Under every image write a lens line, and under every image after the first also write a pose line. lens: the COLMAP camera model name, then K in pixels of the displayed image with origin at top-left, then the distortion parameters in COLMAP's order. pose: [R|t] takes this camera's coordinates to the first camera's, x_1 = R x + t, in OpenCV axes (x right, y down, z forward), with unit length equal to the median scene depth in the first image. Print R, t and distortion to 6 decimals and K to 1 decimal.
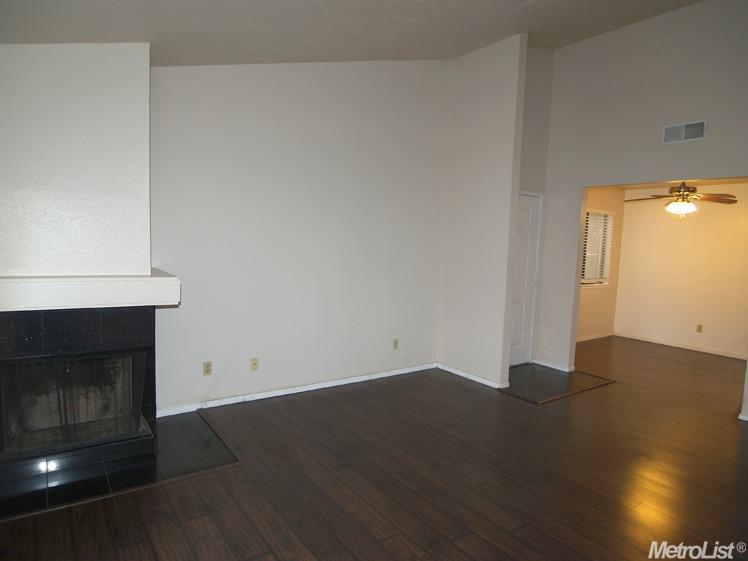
lens RADIAL K [[474.5, 0, 374.0], [0, 474.5, 280.5], [0, 0, 1]] dist [-0.025964, -0.000740]
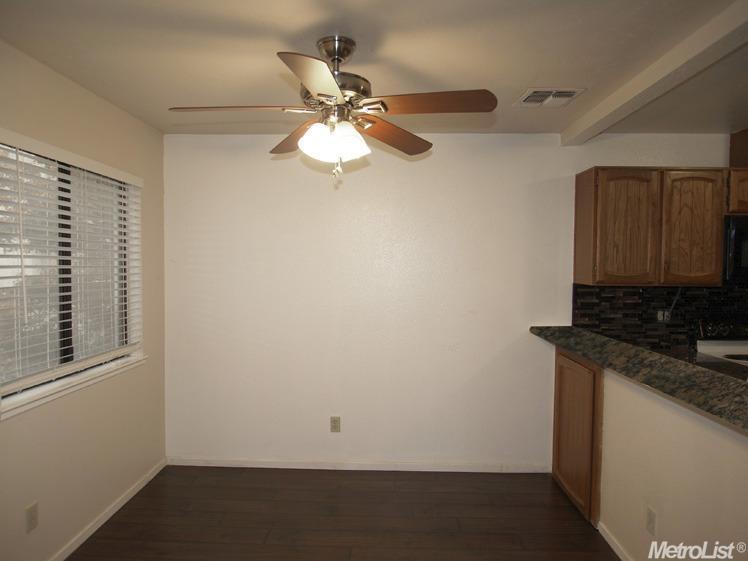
lens RADIAL K [[474.5, 0, 374.0], [0, 474.5, 280.5], [0, 0, 1]] dist [-0.025964, -0.000740]
pose [[0.600284, -0.065189, 0.797126, 0.305133], [0.091754, 0.995705, 0.012333, -0.042953], [-0.794507, 0.065736, 0.603687, 0.608826]]
